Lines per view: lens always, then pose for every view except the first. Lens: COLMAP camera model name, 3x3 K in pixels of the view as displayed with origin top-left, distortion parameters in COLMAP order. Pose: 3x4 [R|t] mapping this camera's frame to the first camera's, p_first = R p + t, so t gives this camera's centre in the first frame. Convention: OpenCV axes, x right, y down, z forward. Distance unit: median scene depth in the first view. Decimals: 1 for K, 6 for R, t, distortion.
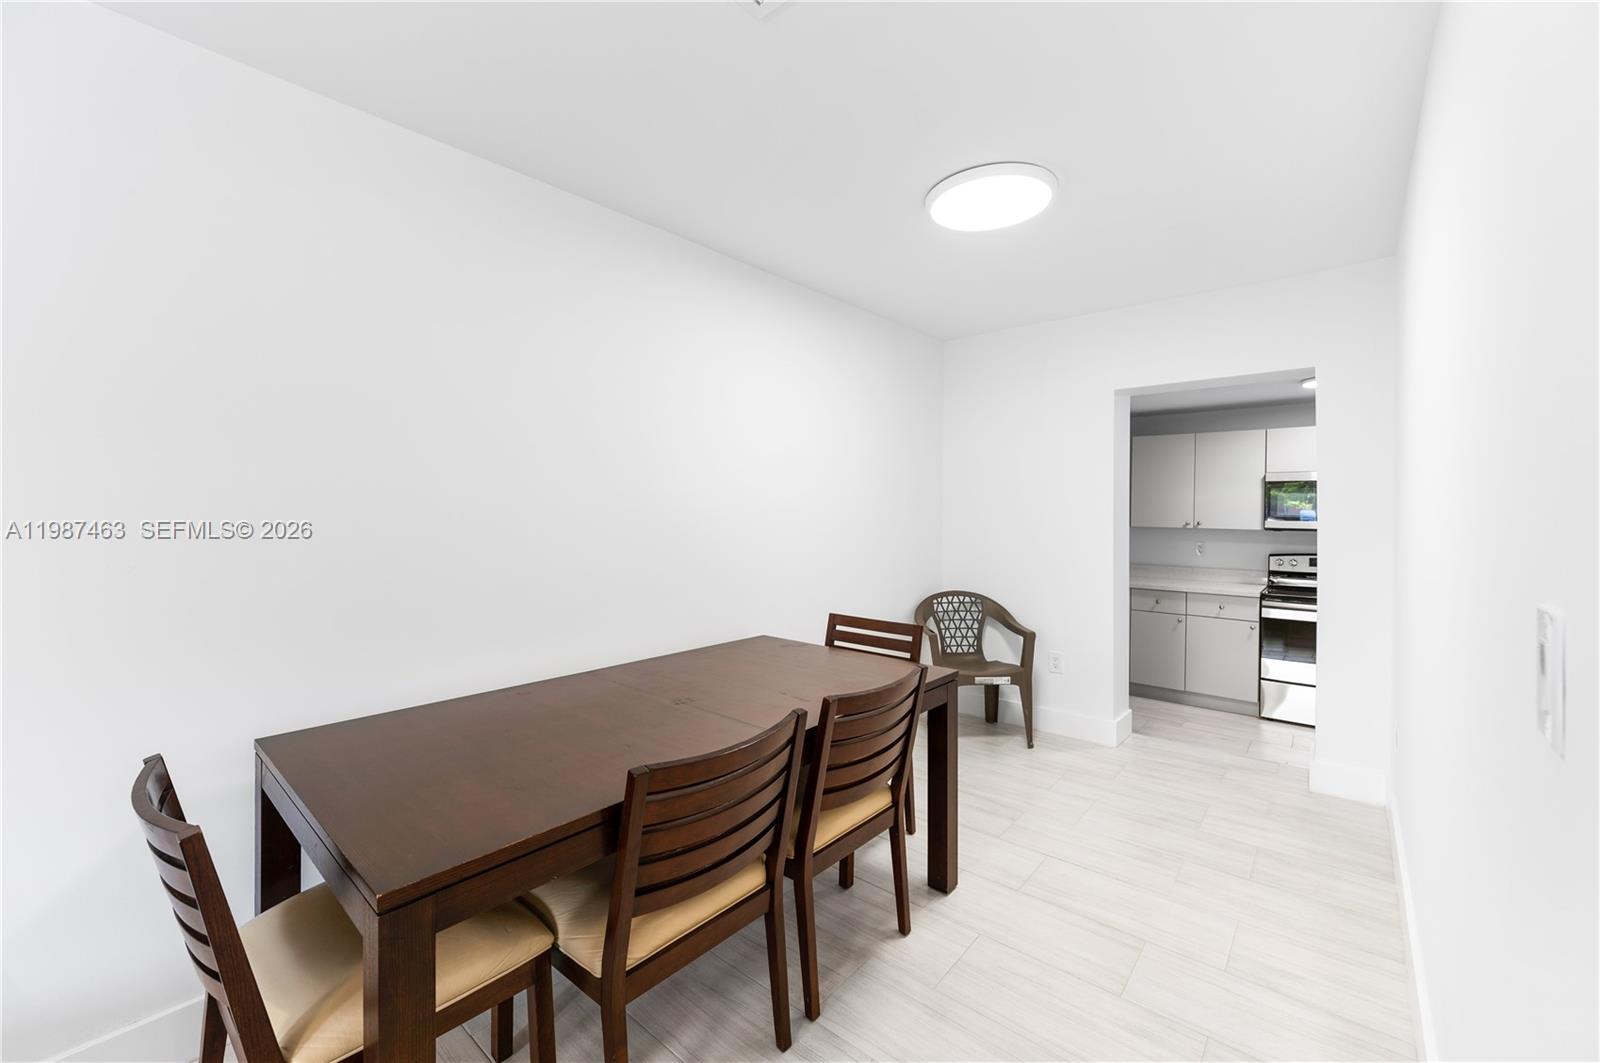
lens RADIAL K [[638.2, 0, 792.9], [0, 638.2, 533.1], [0, 0, 1]] dist [0.008701, 0.000251]
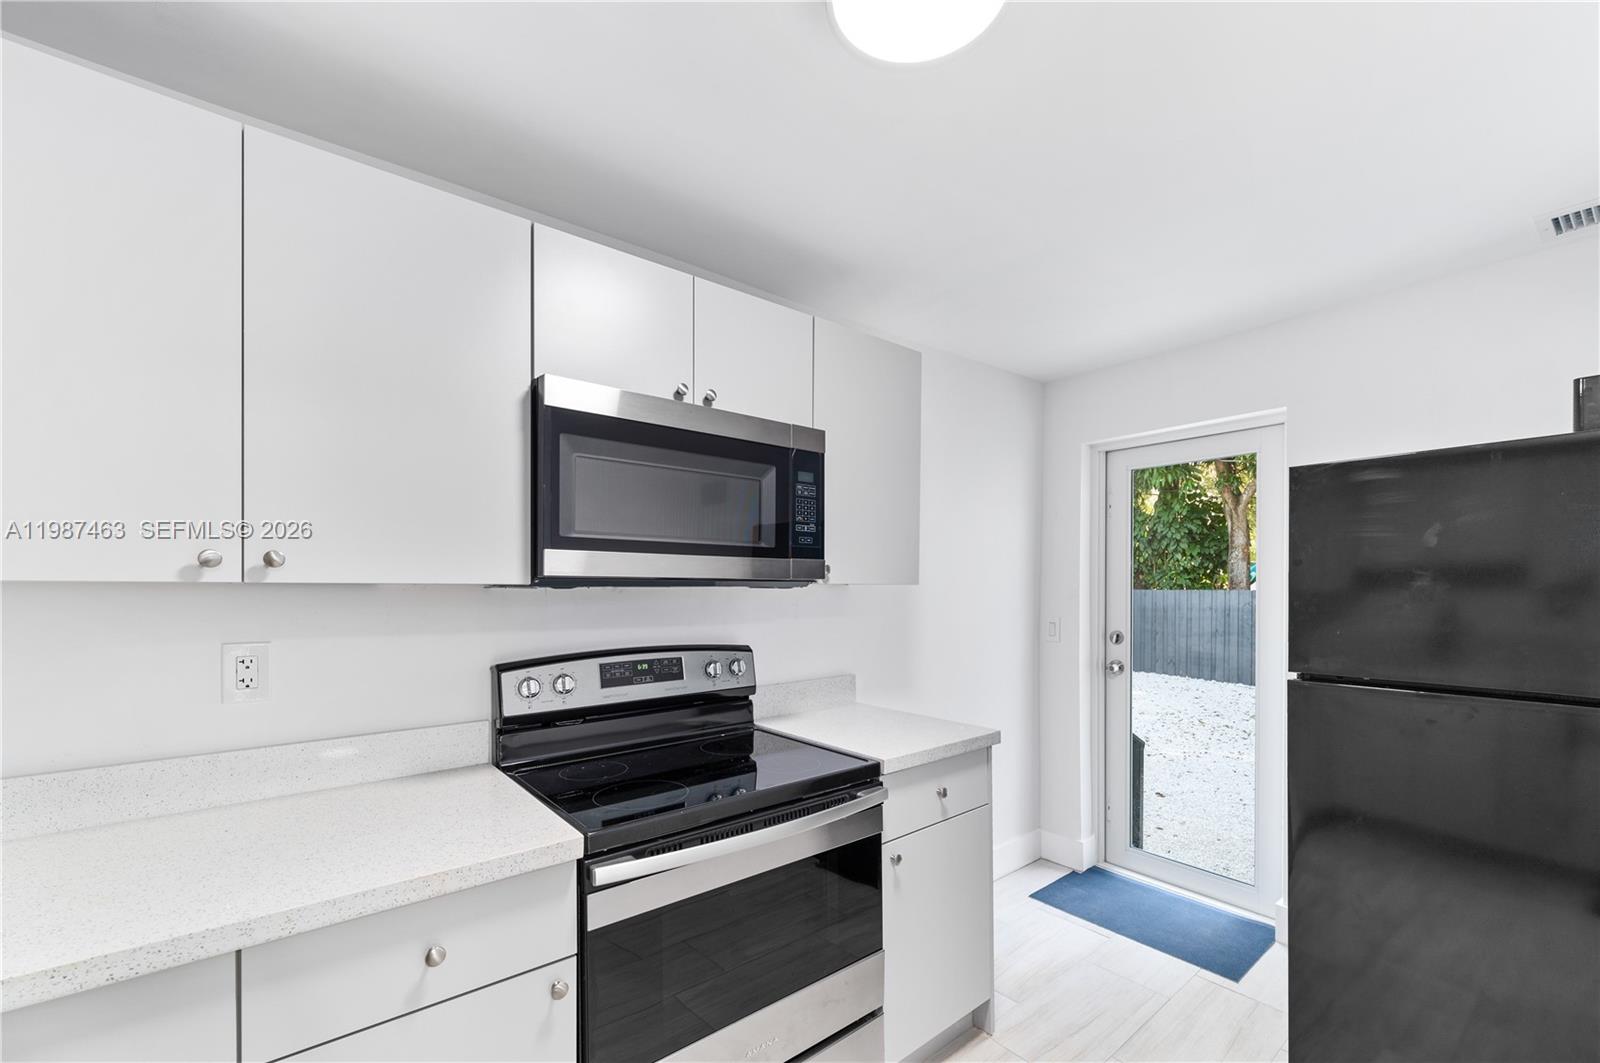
lens RADIAL K [[652.5, 0, 846.3], [0, 652.5, 583.3], [0, 0, 1]] dist [0.000791, 0.000068]
pose [[0.126015, -0.003880, 0.992021, 0.469751], [0.030176, 0.999545, 0.000076, -0.001996], [-0.991569, 0.029926, 0.126074, 0.826746]]
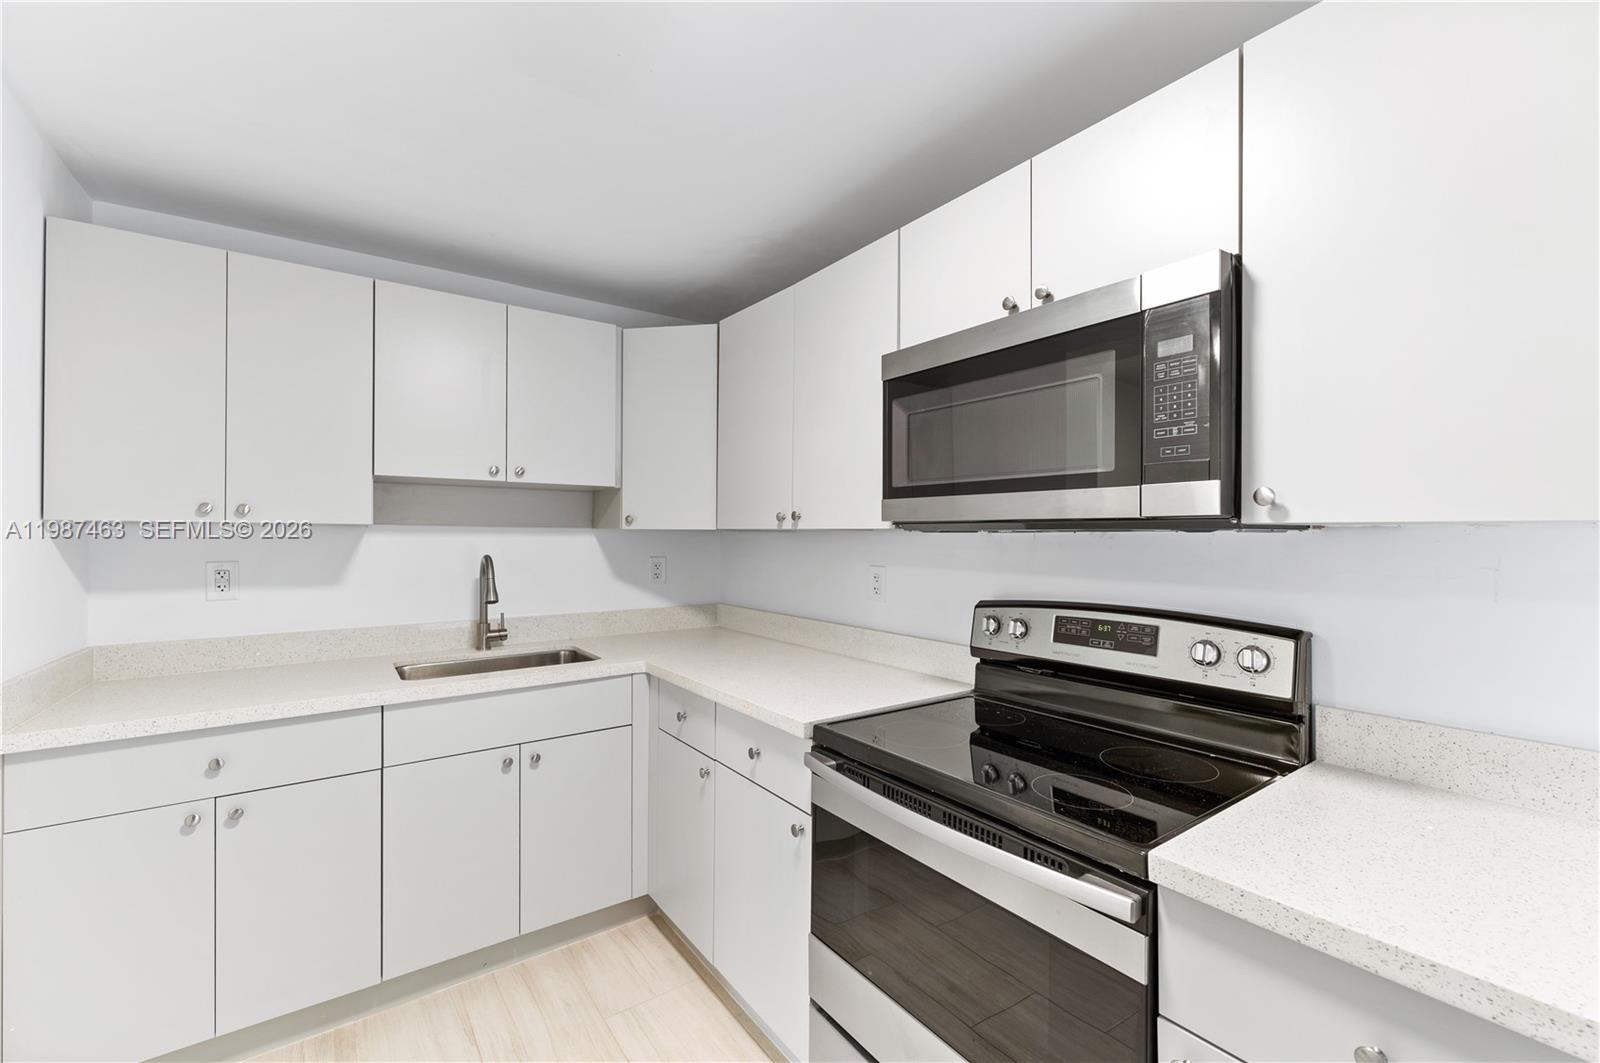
lens RADIAL K [[669.6, 0, 800.0], [0, 669.6, 531.5], [0, 0, 1]] dist [0.010553, 0.000062]
pose [[0.975346, -0.004882, -0.220629, 0.766266], [-0.004008, 0.999198, -0.039830, 0.010166], [0.220646, 0.039732, 0.974544, 0.640951]]
